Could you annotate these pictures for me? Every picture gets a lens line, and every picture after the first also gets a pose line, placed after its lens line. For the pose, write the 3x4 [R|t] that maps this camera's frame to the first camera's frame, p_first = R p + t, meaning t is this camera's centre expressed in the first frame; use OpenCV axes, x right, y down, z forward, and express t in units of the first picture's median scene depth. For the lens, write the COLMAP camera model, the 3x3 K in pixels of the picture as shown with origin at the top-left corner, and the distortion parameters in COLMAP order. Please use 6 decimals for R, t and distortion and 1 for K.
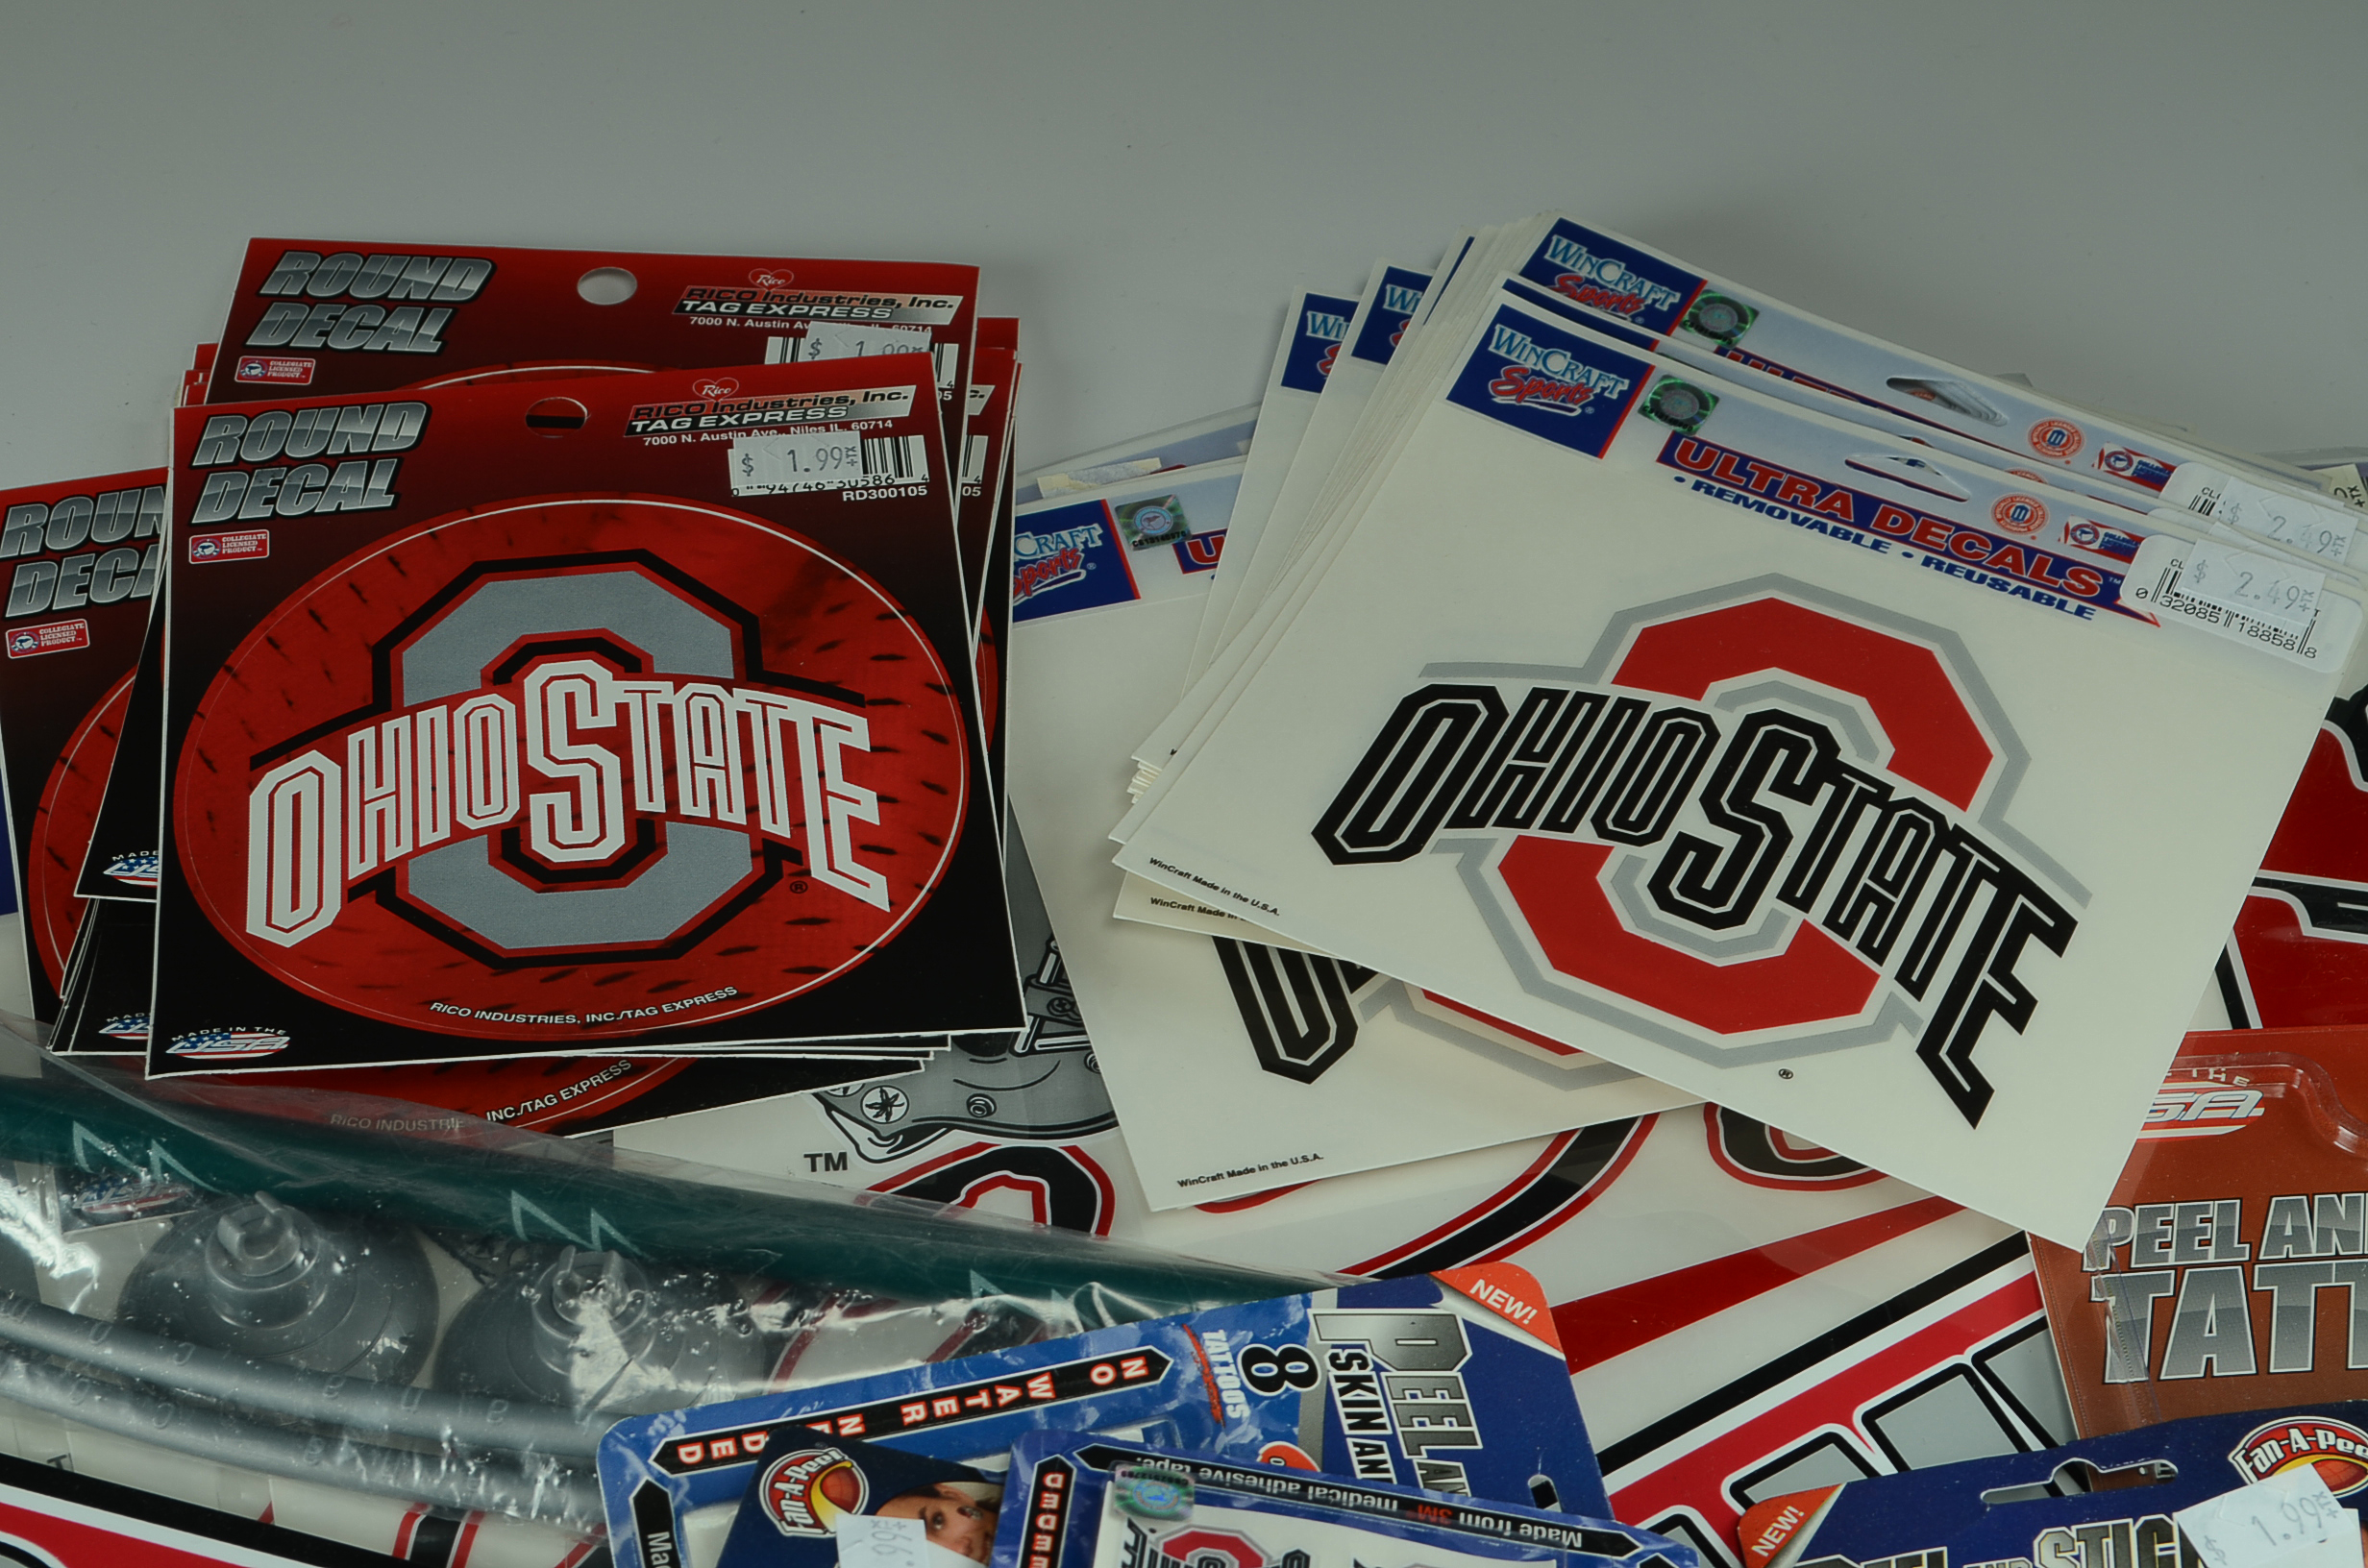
lens RADIAL K [[4667.5, 0, 1177.0], [0, 4667.5, 831.1], [0, 0, 1]] dist [0.022183, 0.029199]
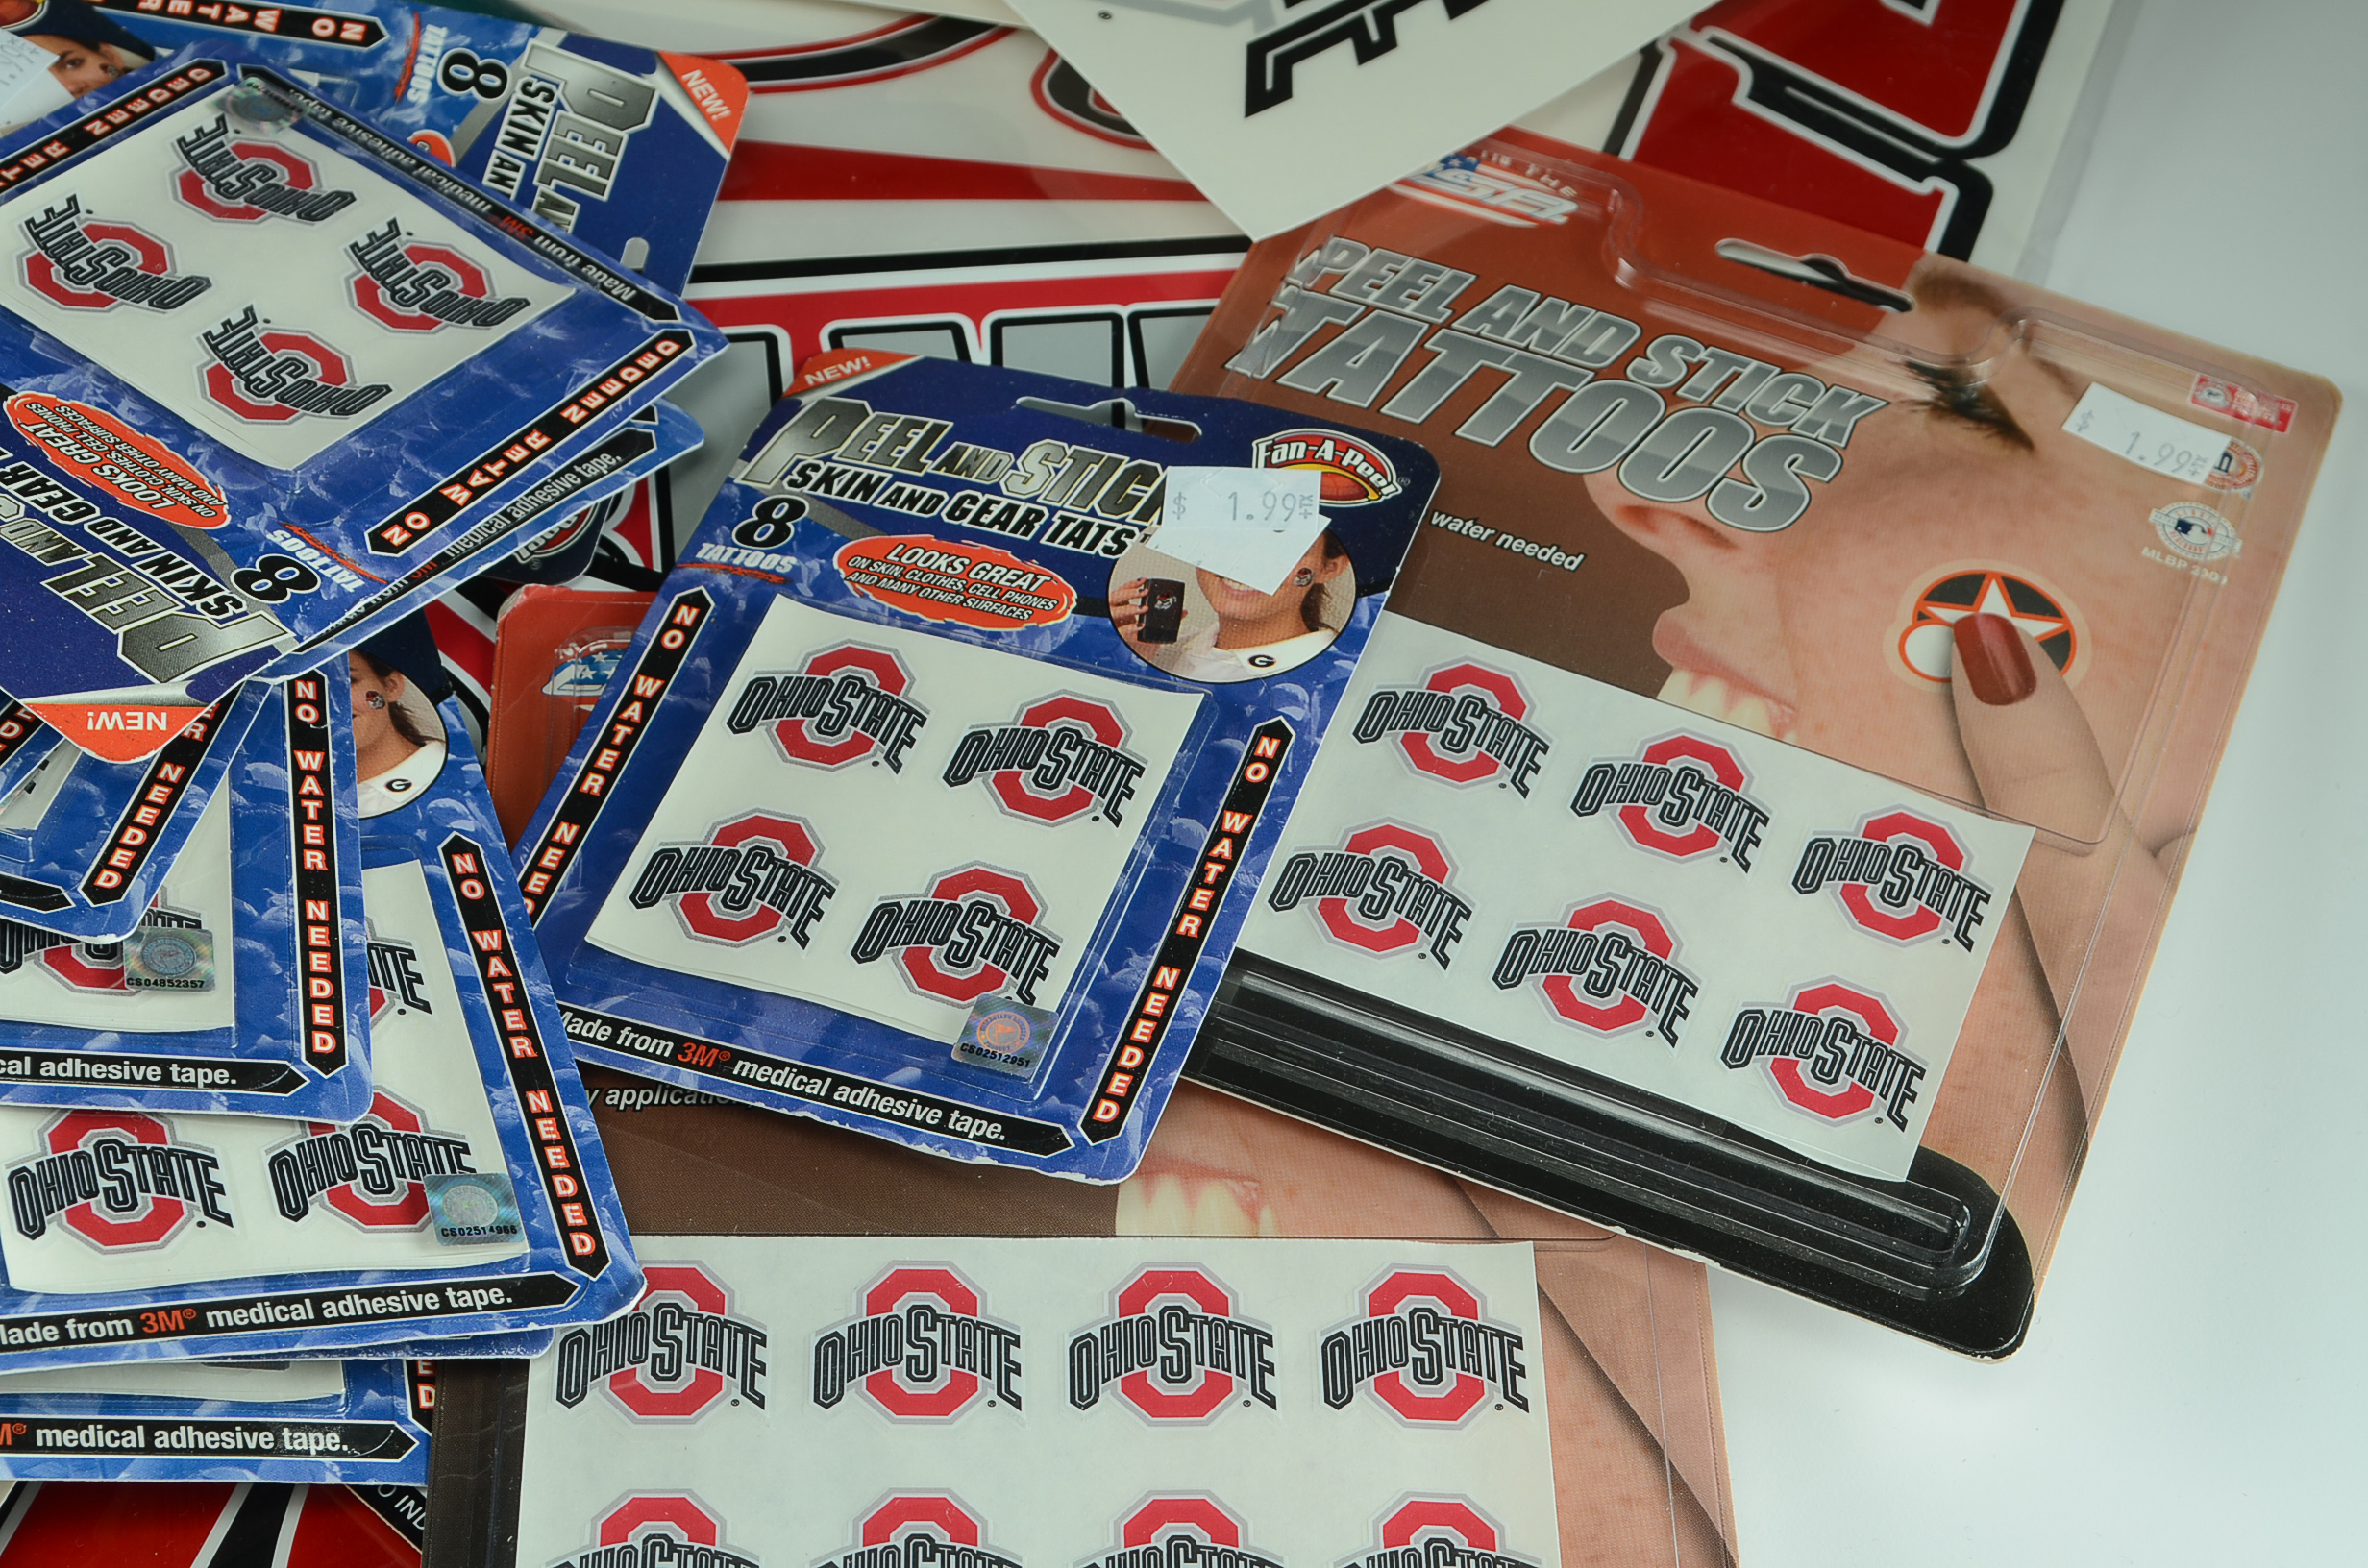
lens RADIAL K [[4667.5, 0, 1177.0], [0, 4667.5, 831.1], [0, 0, 1]] dist [0.022183, 0.029199]
pose [[0.903391, 0.347337, -0.251480, 0.469268], [-0.328937, 0.937535, 0.113261, 0.099971], [0.275111, -0.019598, 0.961213, 0.033412]]
